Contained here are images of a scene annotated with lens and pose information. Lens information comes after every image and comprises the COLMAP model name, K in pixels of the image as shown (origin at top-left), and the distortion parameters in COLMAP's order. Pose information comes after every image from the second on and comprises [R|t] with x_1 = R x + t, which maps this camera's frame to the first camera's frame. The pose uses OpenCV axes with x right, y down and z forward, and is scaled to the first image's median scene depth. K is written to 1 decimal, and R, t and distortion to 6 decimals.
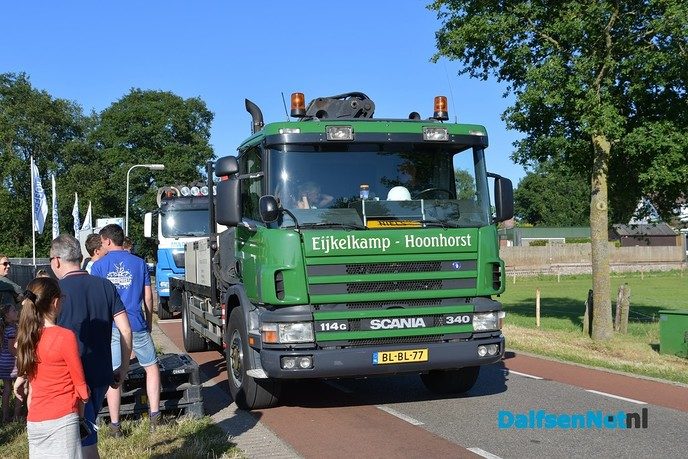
lens RADIAL K [[863.0, 0, 344.0], [0, 863.0, 229.5], [0, 0, 1]] dist [-0.060065, 0.033743]
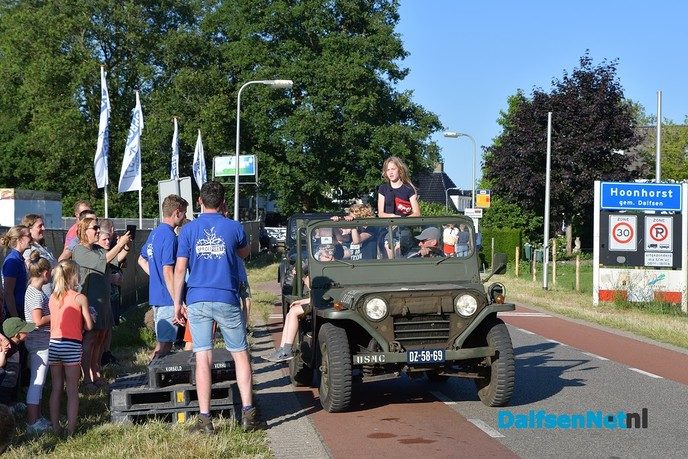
lens RADIAL K [[1490.9, 0, 344.0], [0, 1490.9, 229.5], [0, 0, 1]] dist [0.084633, -0.075137]
pose [[0.979114, 0.013324, -0.202874, 0.103151], [-0.005401, 0.999203, 0.039558, -0.011232], [0.203239, -0.037636, 0.978406, -0.182181]]
